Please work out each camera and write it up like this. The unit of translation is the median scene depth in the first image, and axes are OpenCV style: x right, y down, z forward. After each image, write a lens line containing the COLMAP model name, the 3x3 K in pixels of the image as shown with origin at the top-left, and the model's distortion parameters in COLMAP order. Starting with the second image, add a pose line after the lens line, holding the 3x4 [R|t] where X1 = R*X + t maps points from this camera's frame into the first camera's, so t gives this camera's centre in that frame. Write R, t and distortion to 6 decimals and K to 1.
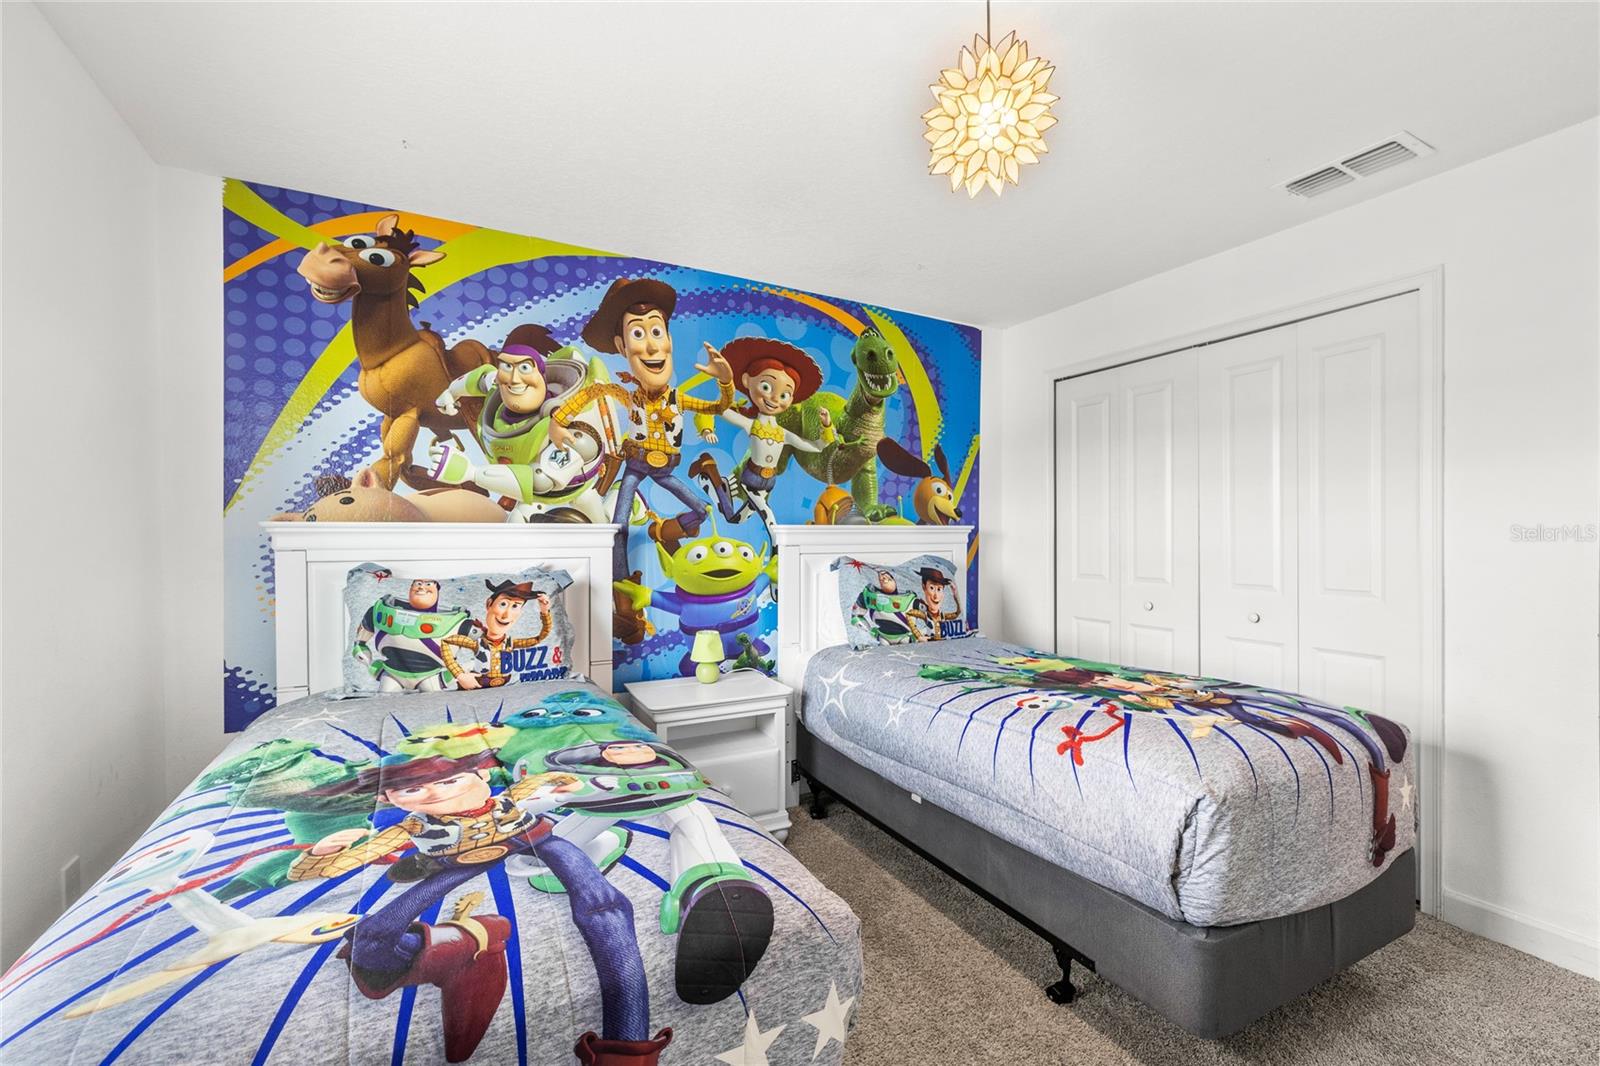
lens RADIAL K [[674.0, 0, 798.0], [0, 674.0, 527.0], [0, 0, 1]] dist [0.003503, 0.000212]
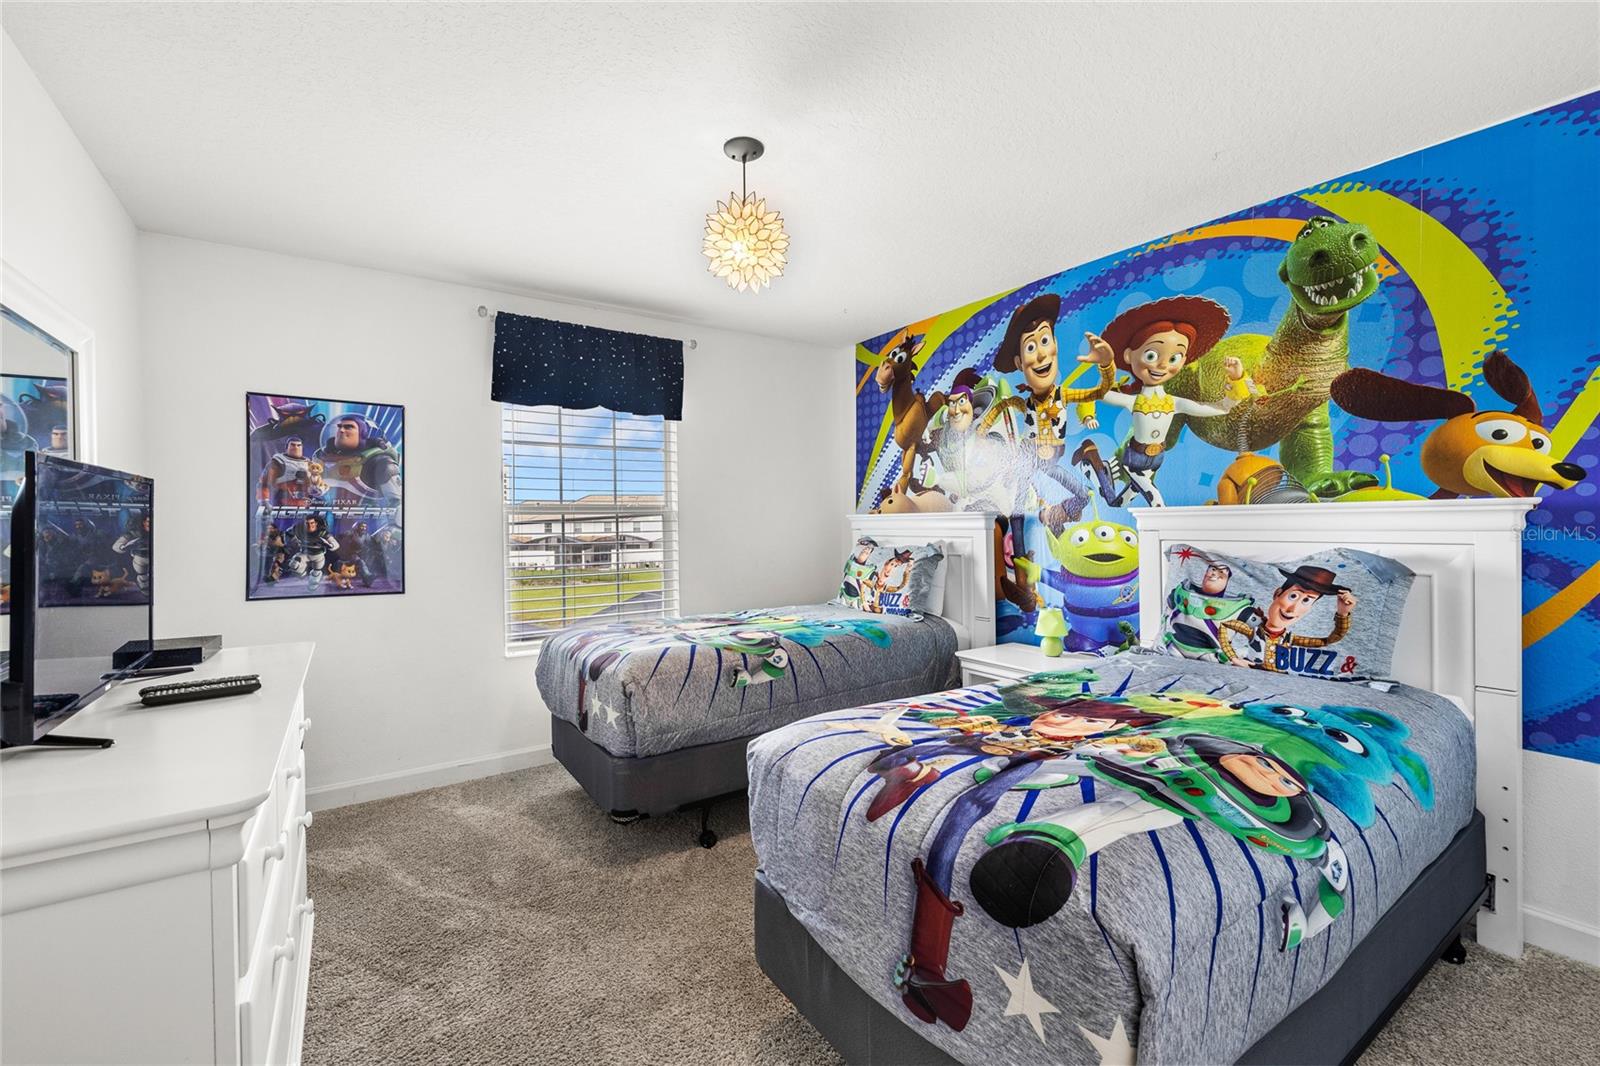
lens RADIAL K [[674.0, 0, 798.0], [0, 674.0, 527.0], [0, 0, 1]] dist [0.003503, 0.000212]
pose [[0.109736, 0.001882, -0.993959, 0.827159], [0.011782, 0.999925, 0.003194, 0.015274], [0.993891, -0.012062, 0.109706, 0.435277]]
